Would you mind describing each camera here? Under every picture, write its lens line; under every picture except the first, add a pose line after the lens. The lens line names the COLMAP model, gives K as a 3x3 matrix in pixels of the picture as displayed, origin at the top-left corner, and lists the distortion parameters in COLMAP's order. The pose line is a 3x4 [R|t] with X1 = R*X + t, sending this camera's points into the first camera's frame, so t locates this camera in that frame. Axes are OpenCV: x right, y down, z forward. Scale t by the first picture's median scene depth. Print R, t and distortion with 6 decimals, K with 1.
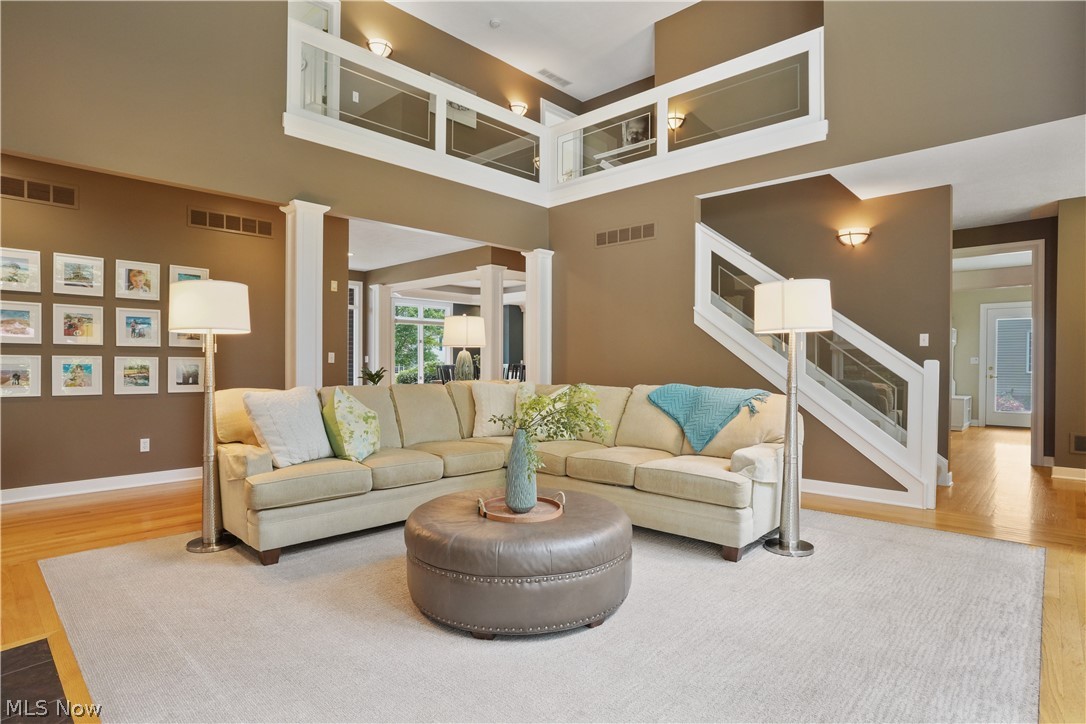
lens RADIAL K [[564.9, 0, 535.6], [0, 564.9, 363.6], [0, 0, 1]] dist [-0.060270, 0.028265]
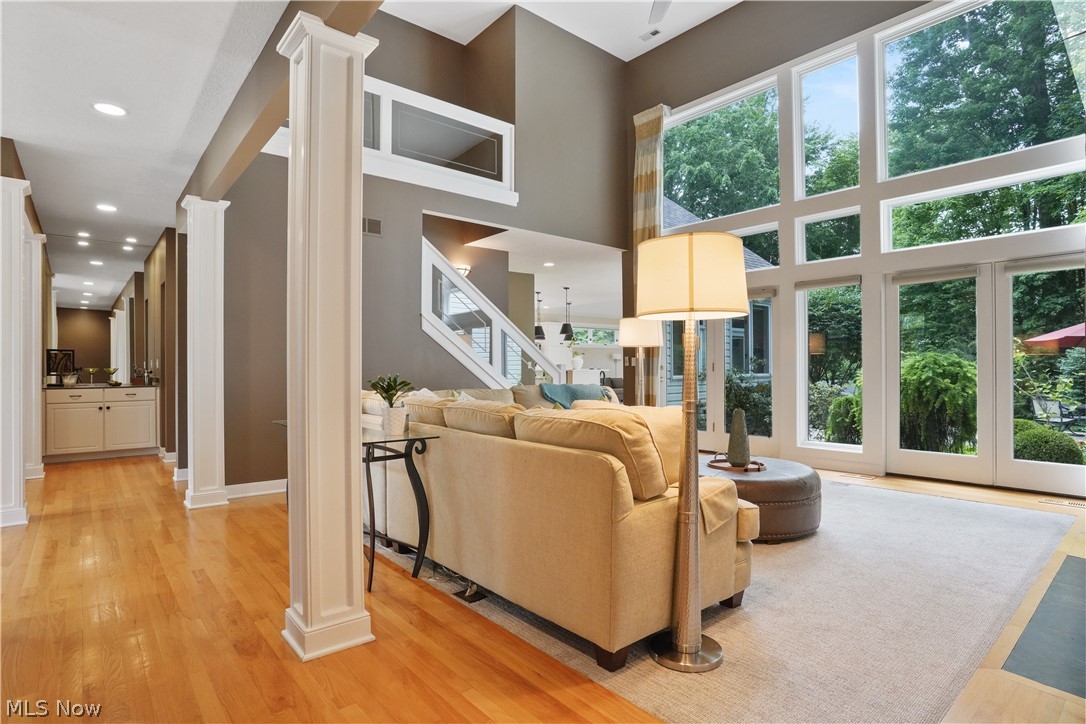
lens RADIAL K [[564.9, 0, 536.2], [0, 564.9, 366.3], [0, 0, 1]] dist [-0.060270, 0.028265]
pose [[0.109196, -0.007838, 0.993989, -0.831278], [0.006749, 0.999952, 0.007144, -0.007572], [-0.993997, 0.005929, 0.109244, 0.734498]]
